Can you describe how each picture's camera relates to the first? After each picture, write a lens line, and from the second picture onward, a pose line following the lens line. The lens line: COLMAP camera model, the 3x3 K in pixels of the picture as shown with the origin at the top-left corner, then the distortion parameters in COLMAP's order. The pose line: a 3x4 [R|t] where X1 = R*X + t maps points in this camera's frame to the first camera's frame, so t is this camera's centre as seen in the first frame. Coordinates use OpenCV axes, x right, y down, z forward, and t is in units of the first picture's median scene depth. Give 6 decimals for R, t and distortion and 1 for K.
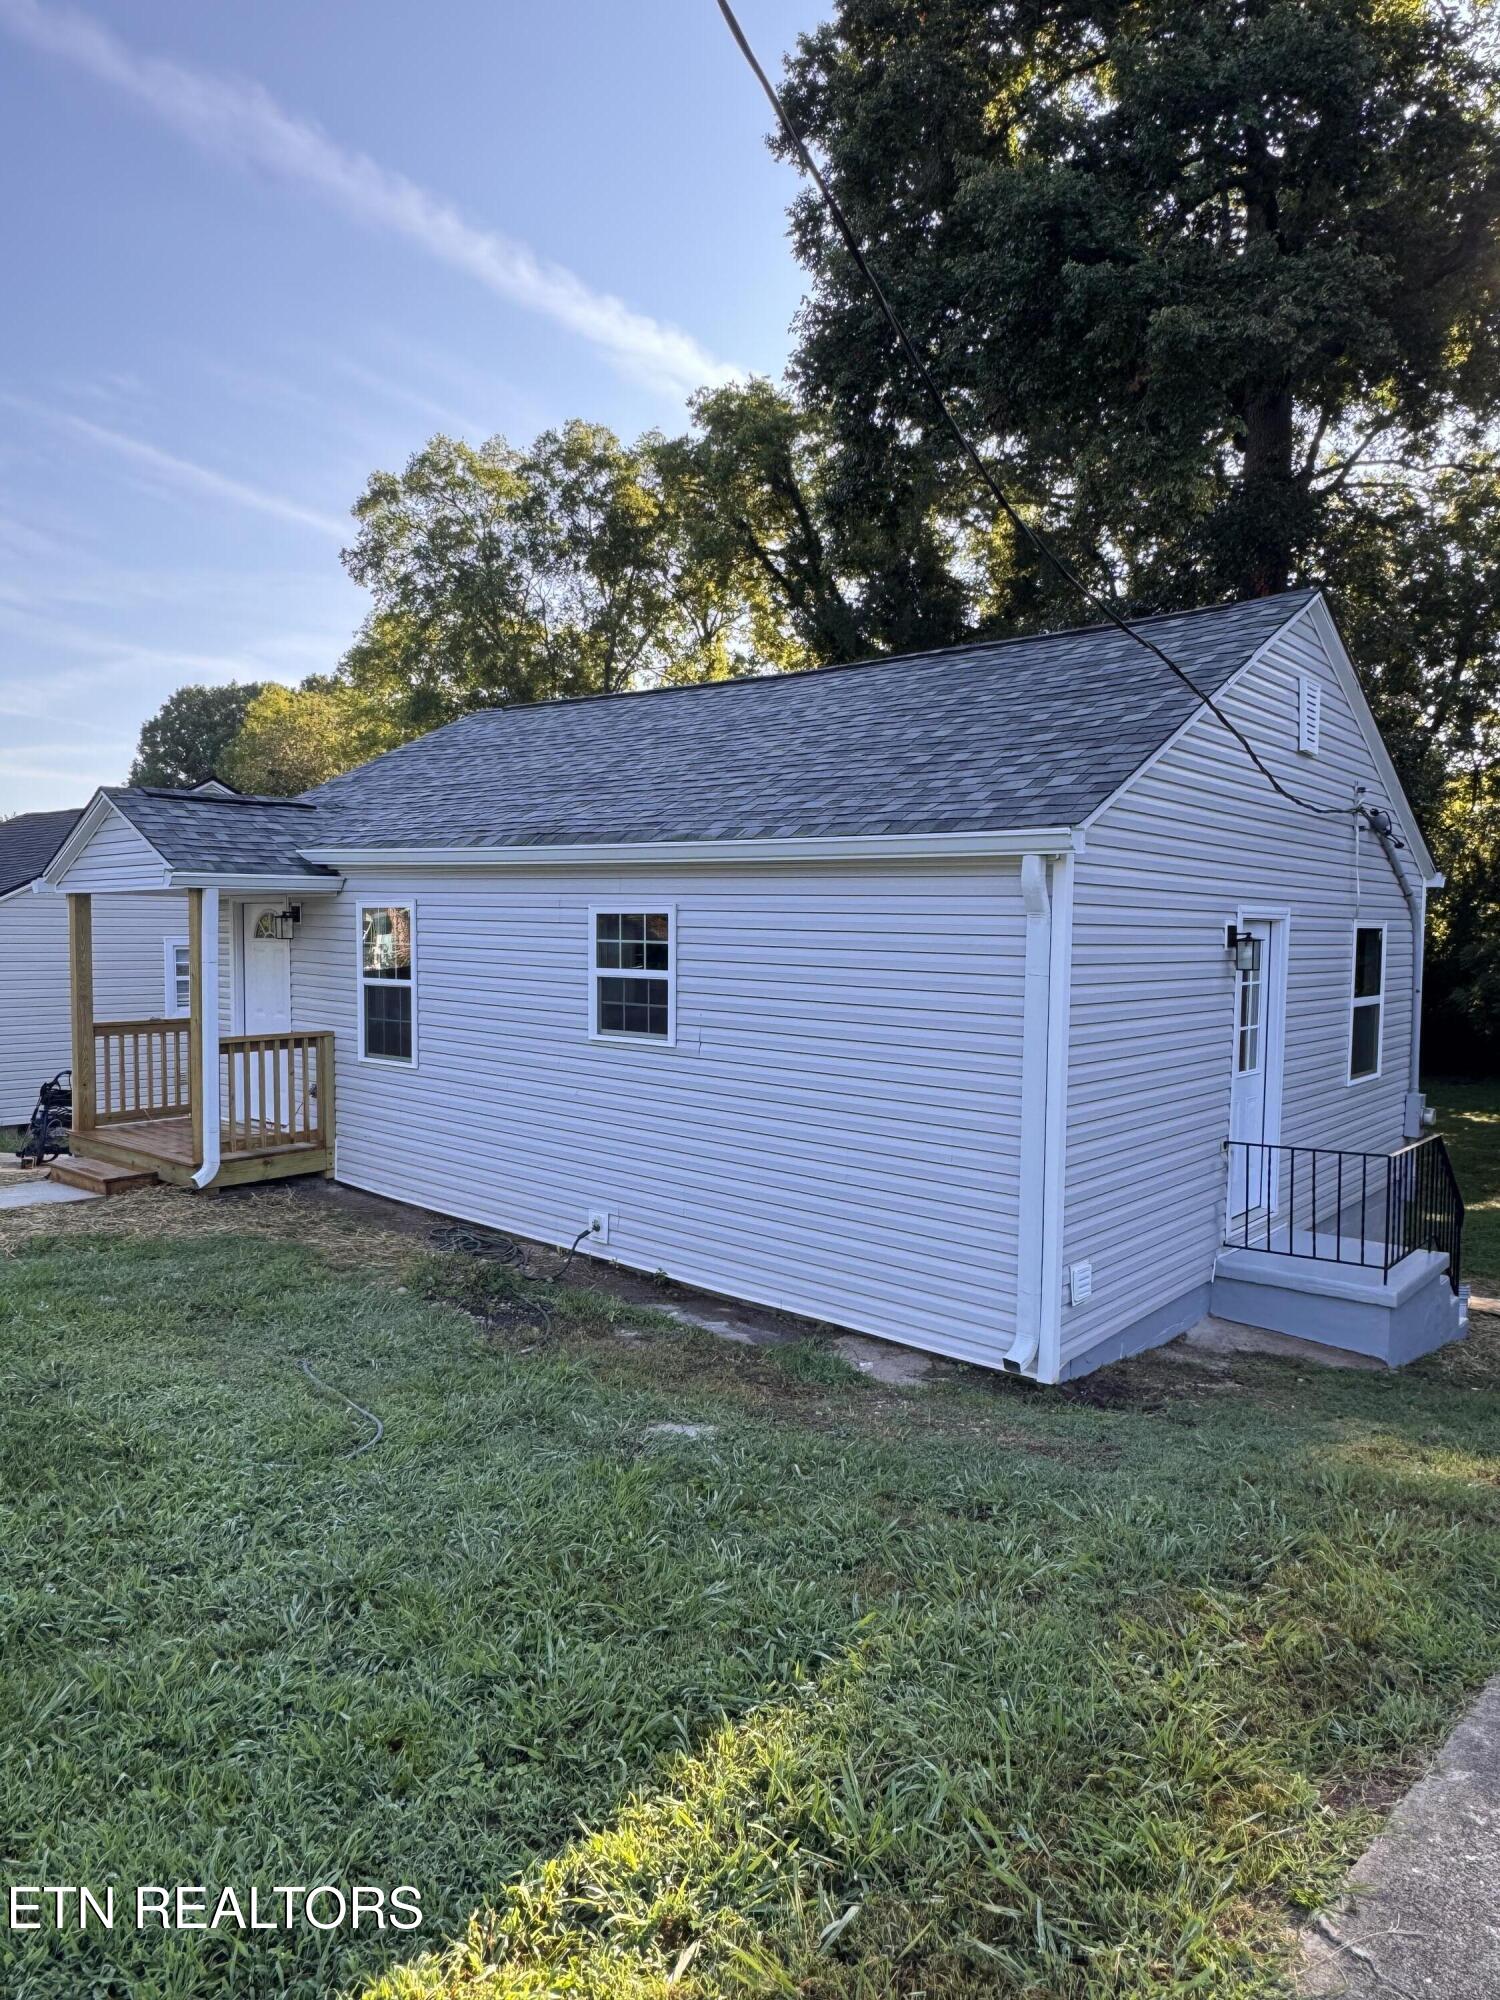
lens RADIAL K [[1287.3, 0, 788.7], [0, 1287.3, 1020.6], [0, 0, 1]] dist [-0.028480, 0.001891]
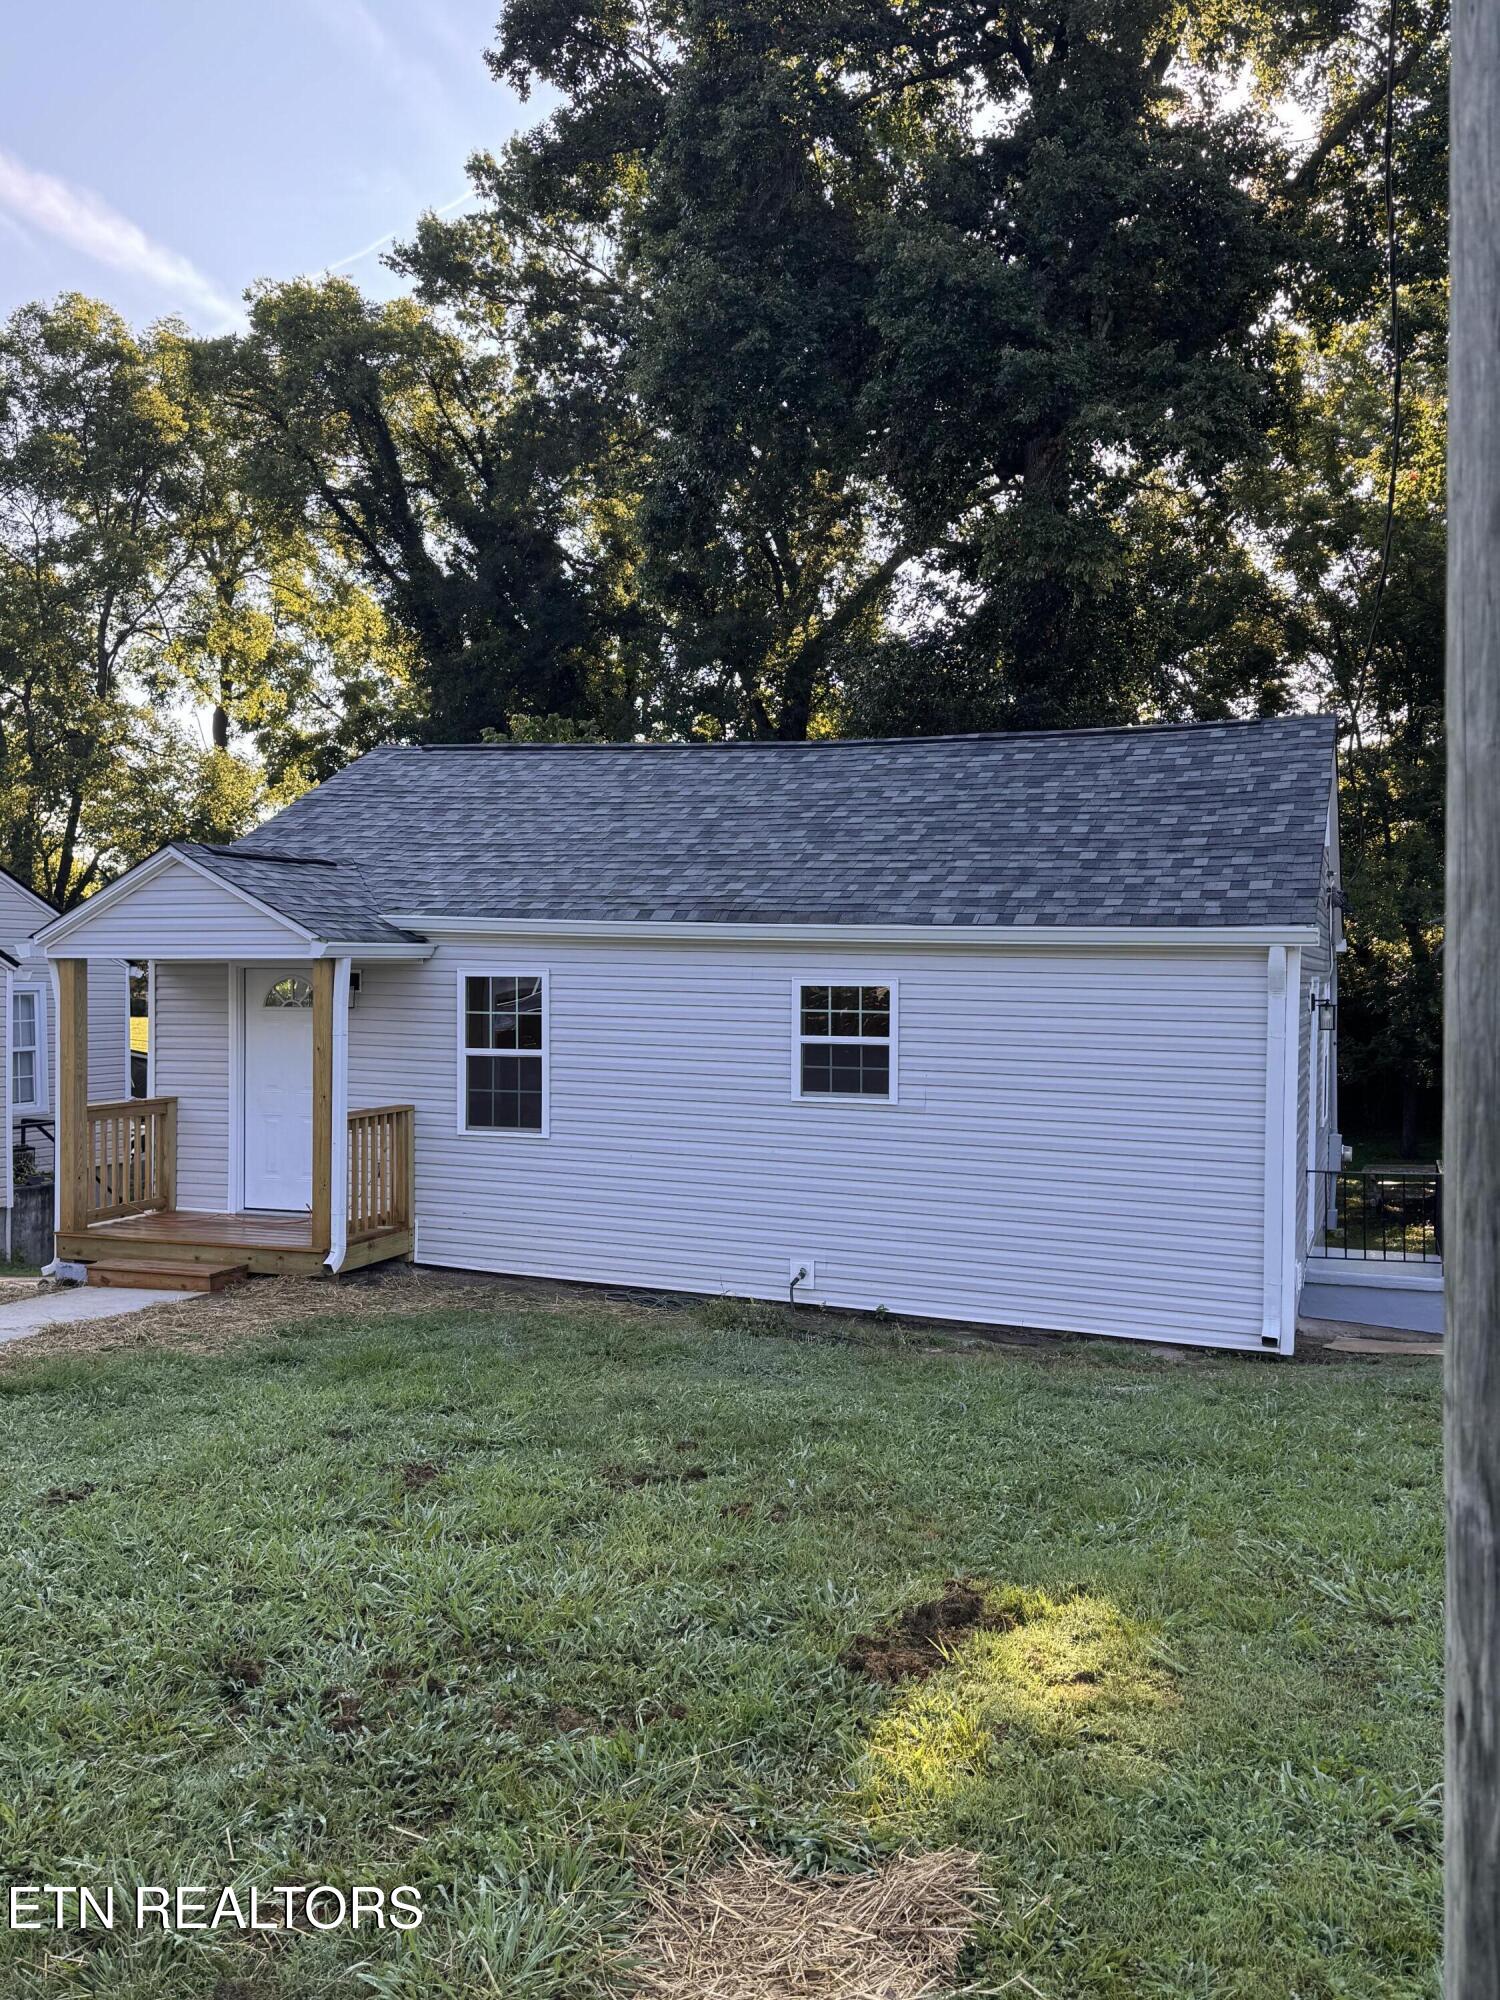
lens RADIAL K [[1721.1, 0, 762.4], [0, 1721.1, 987.9], [0, 0, 1]] dist [0.067418, -0.033311]
pose [[0.945699, -0.008104, 0.324942, -0.652308], [0.026795, 0.998230, -0.053090, -0.004283], [-0.323937, 0.058914, 0.944243, -0.374849]]
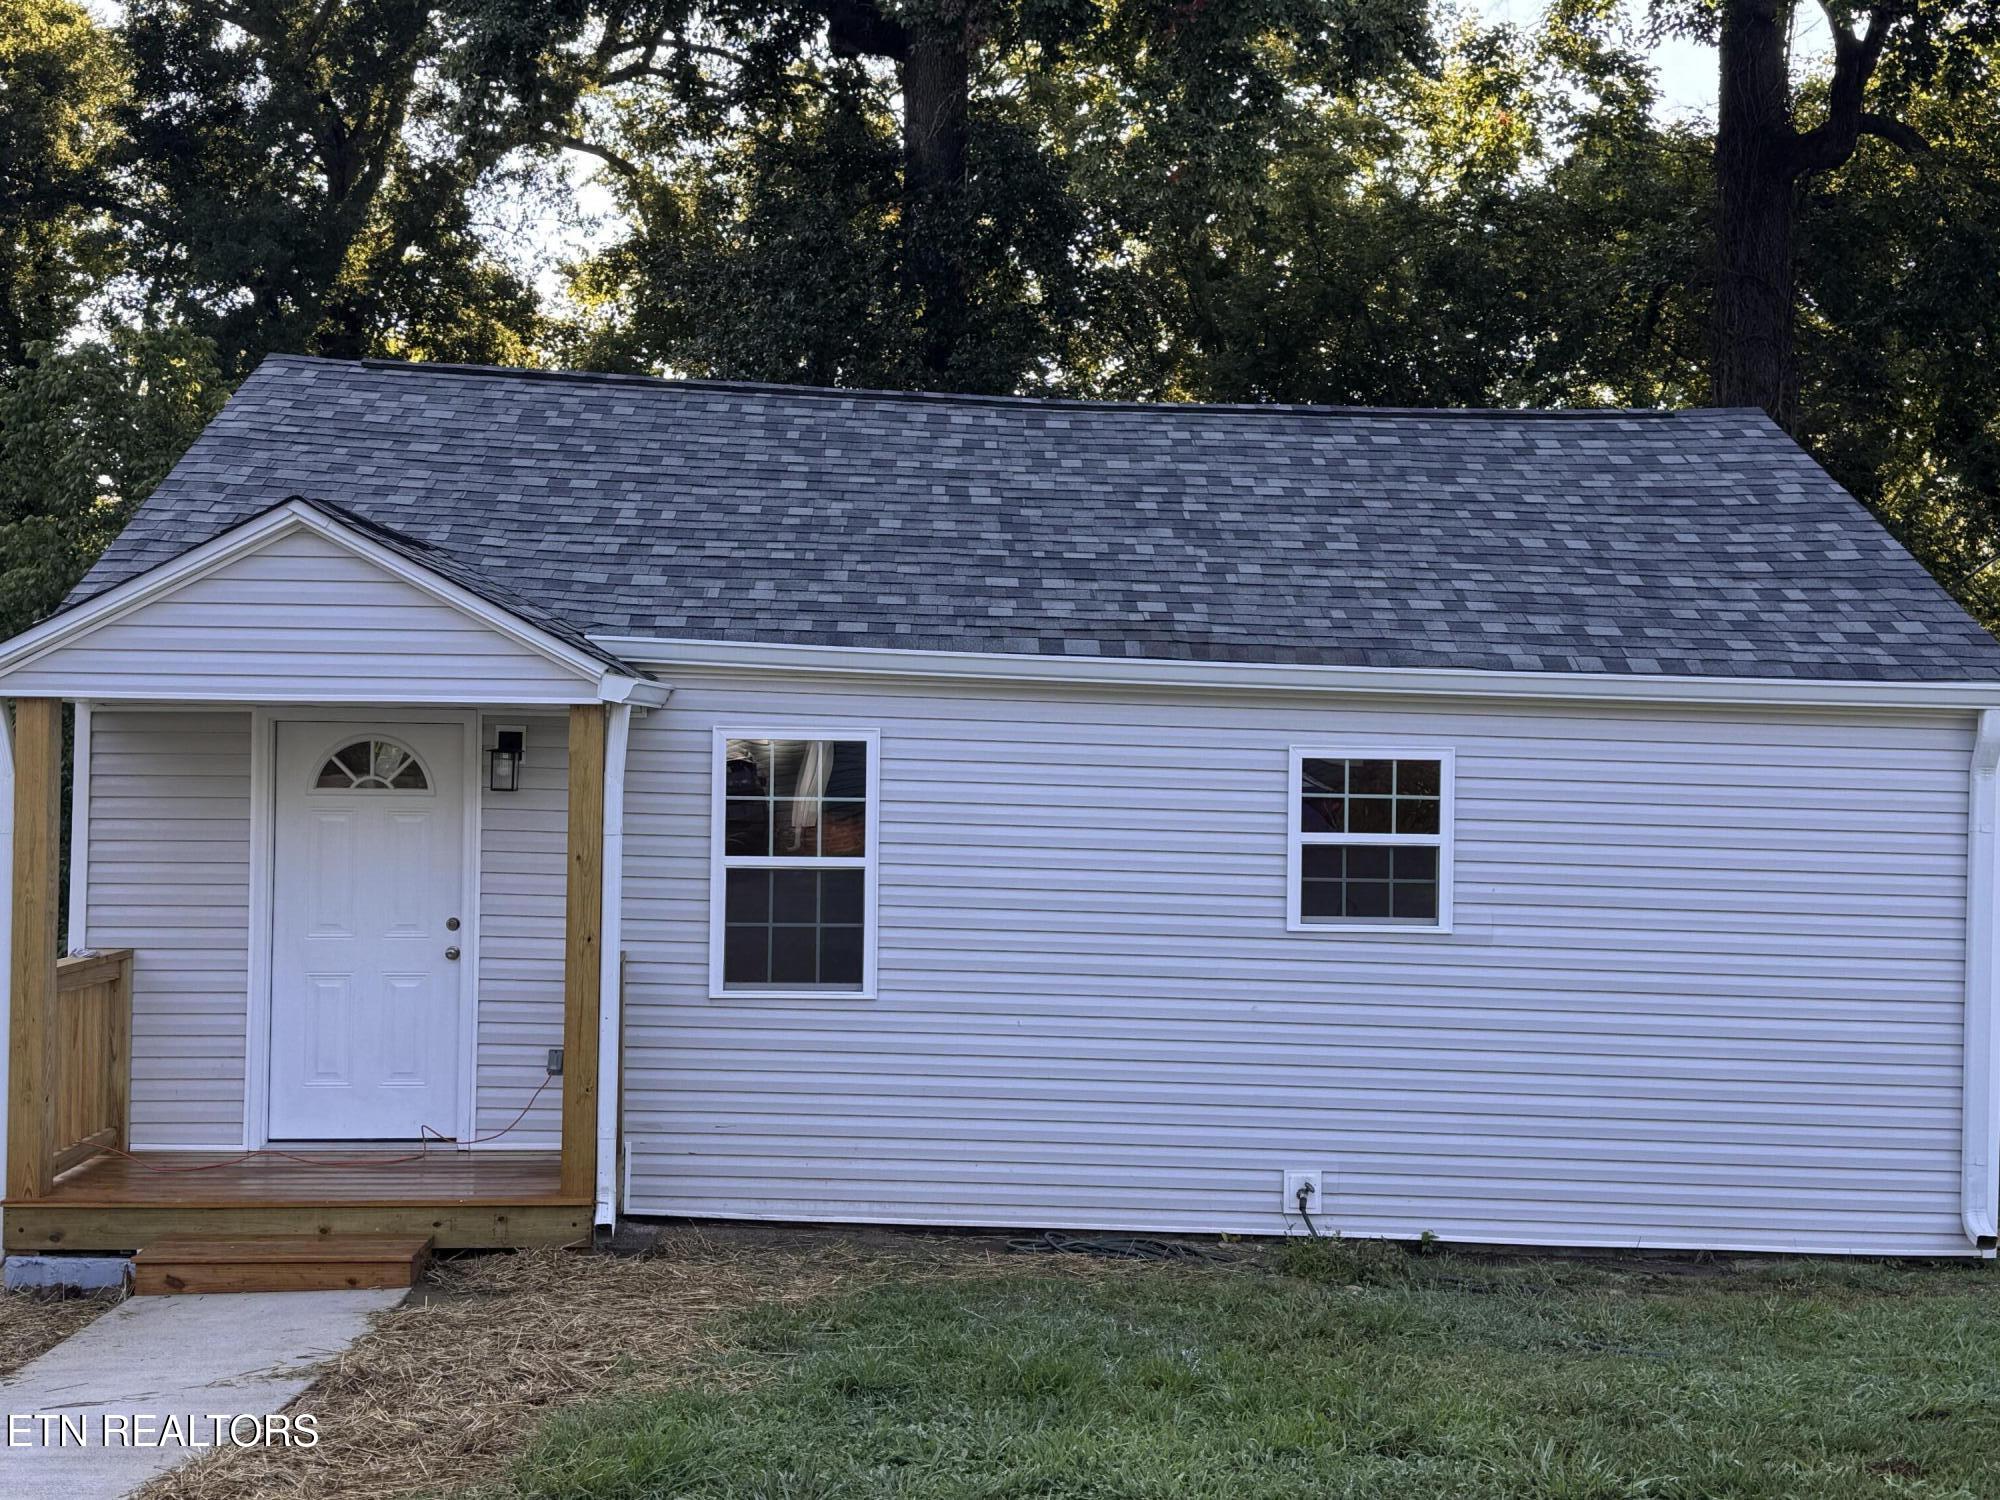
lens RADIAL K [[2365.8, 0, 1011.2], [0, 2365.8, 751.5], [0, 0, 1]] dist [0.081169, 0.000000]
pose [[0.736748, 0.004765, 0.676150, -1.174084], [0.040238, 0.997894, -0.050876, -0.024719], [-0.674969, 0.064690, 0.735005, 0.117963]]
